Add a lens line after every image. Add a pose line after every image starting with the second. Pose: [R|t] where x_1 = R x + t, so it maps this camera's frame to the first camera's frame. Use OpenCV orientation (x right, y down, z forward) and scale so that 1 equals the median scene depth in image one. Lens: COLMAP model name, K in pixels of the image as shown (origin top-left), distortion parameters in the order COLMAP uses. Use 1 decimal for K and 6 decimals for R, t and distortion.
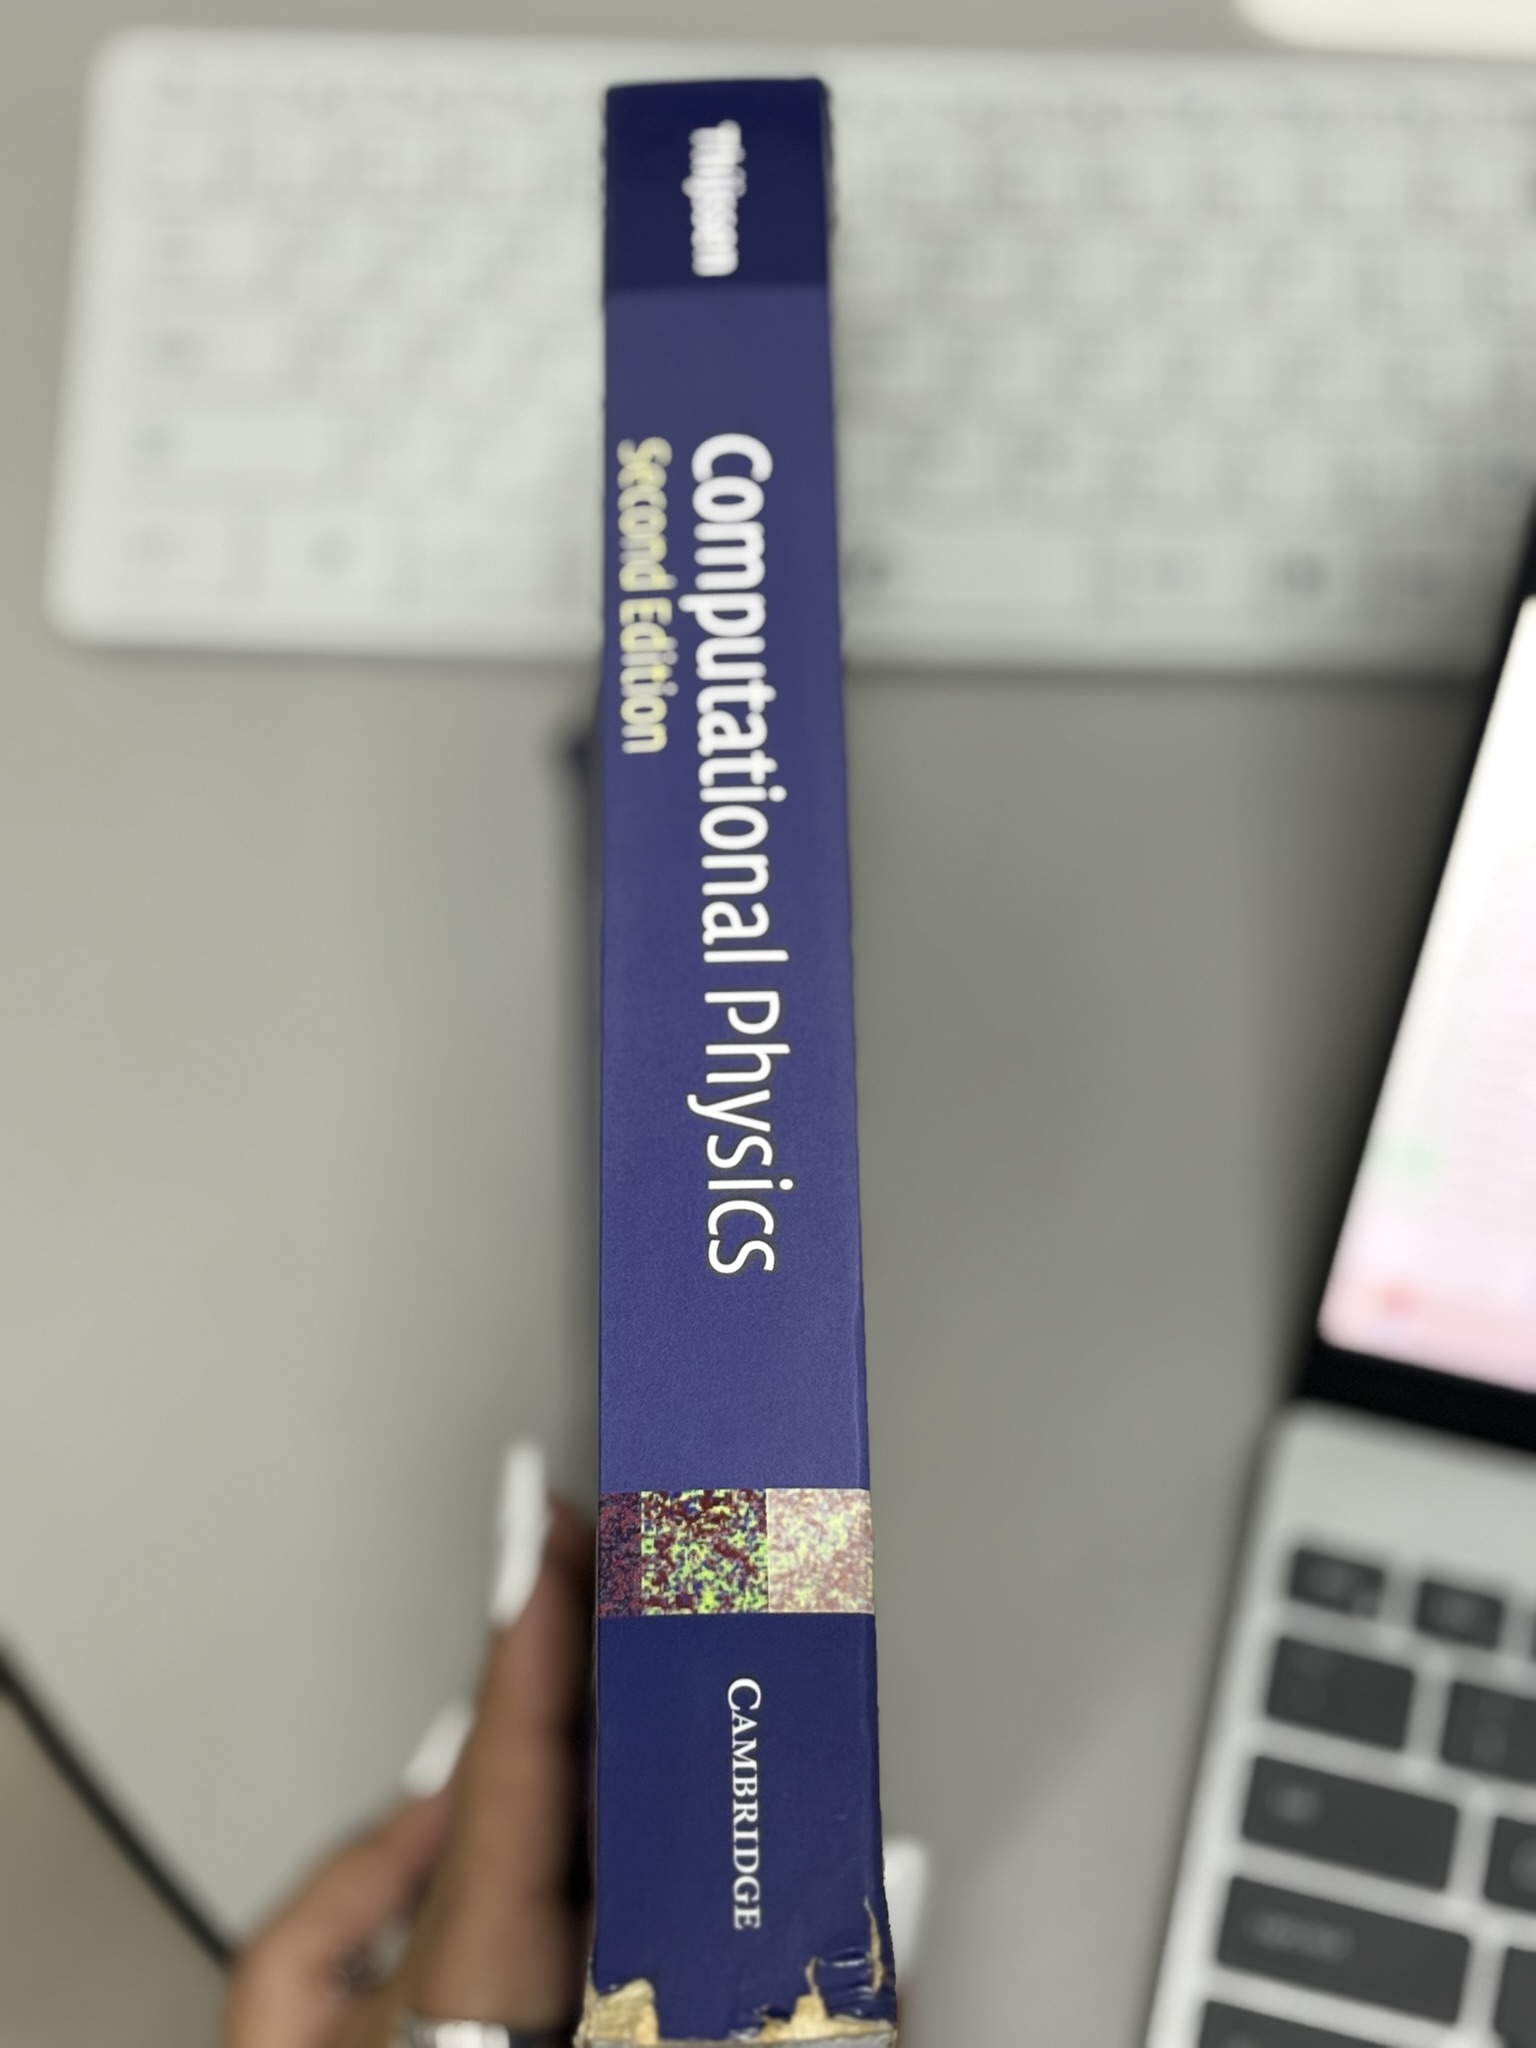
lens RADIAL K [[3548.6, 0, 763.6], [0, 3548.6, 1024.9], [0, 0, 1]] dist [0.202321, 0.000000]
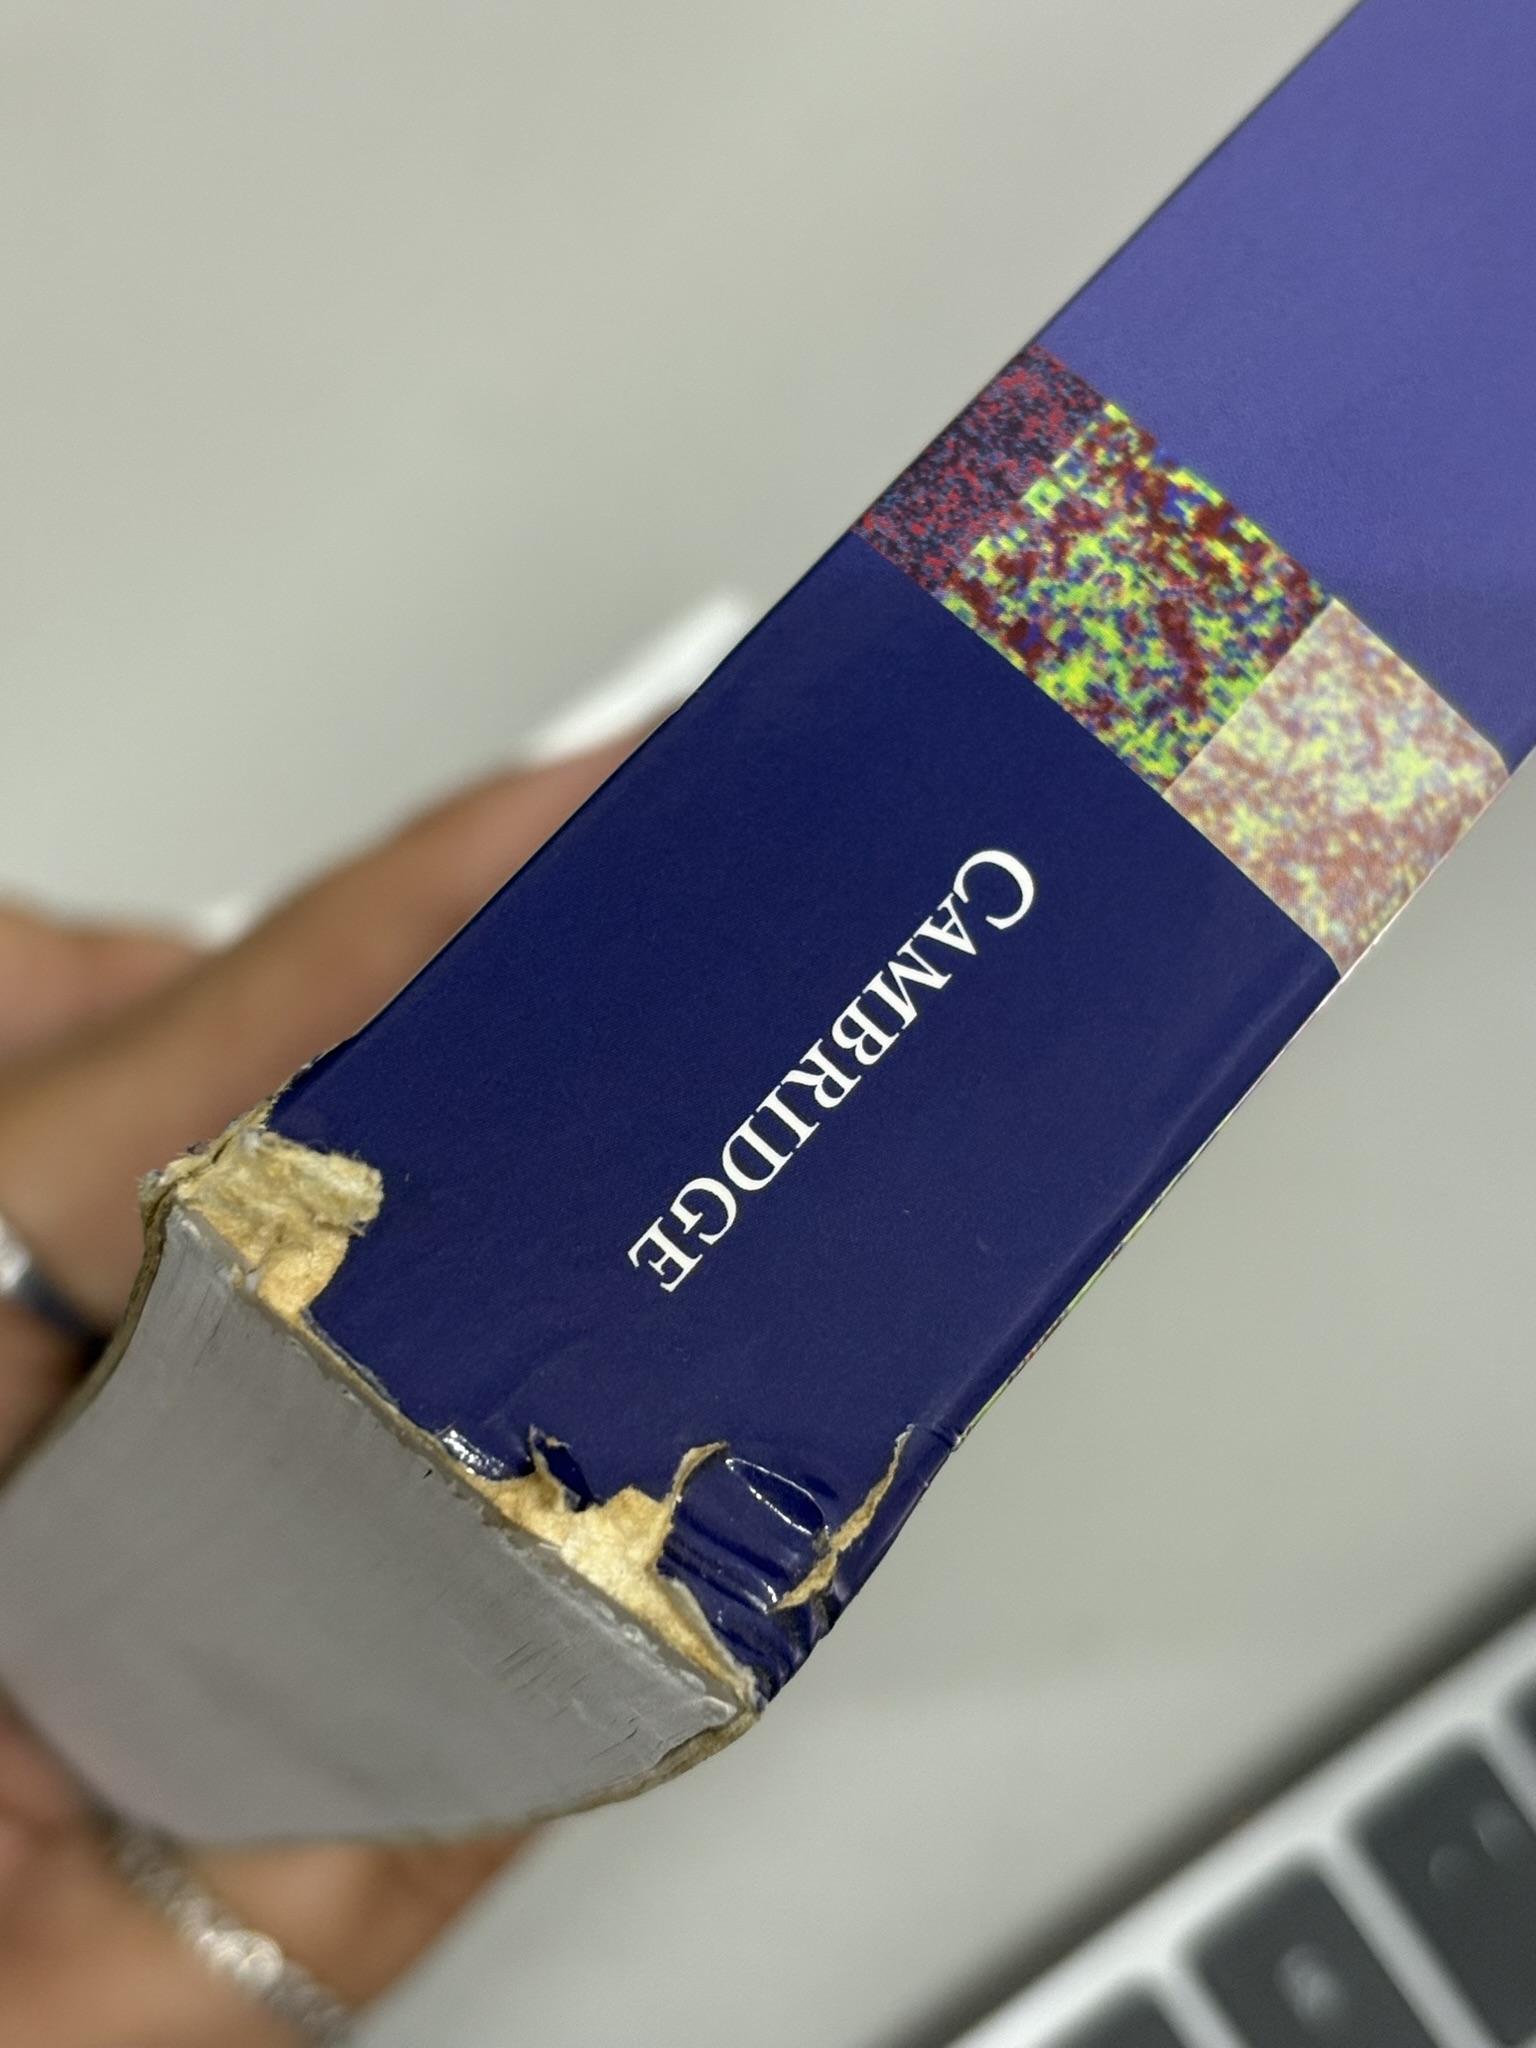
lens RADIAL K [[3548.6, 0, 771.7], [0, 3548.6, 1026.6], [0, 0, 1]] dist [0.202321, 0.000000]
pose [[0.734224, 0.678228, -0.030362, -0.001052], [-0.677698, 0.734851, 0.026812, 0.202809], [0.040495, 0.000890, 0.999179, 0.582629]]
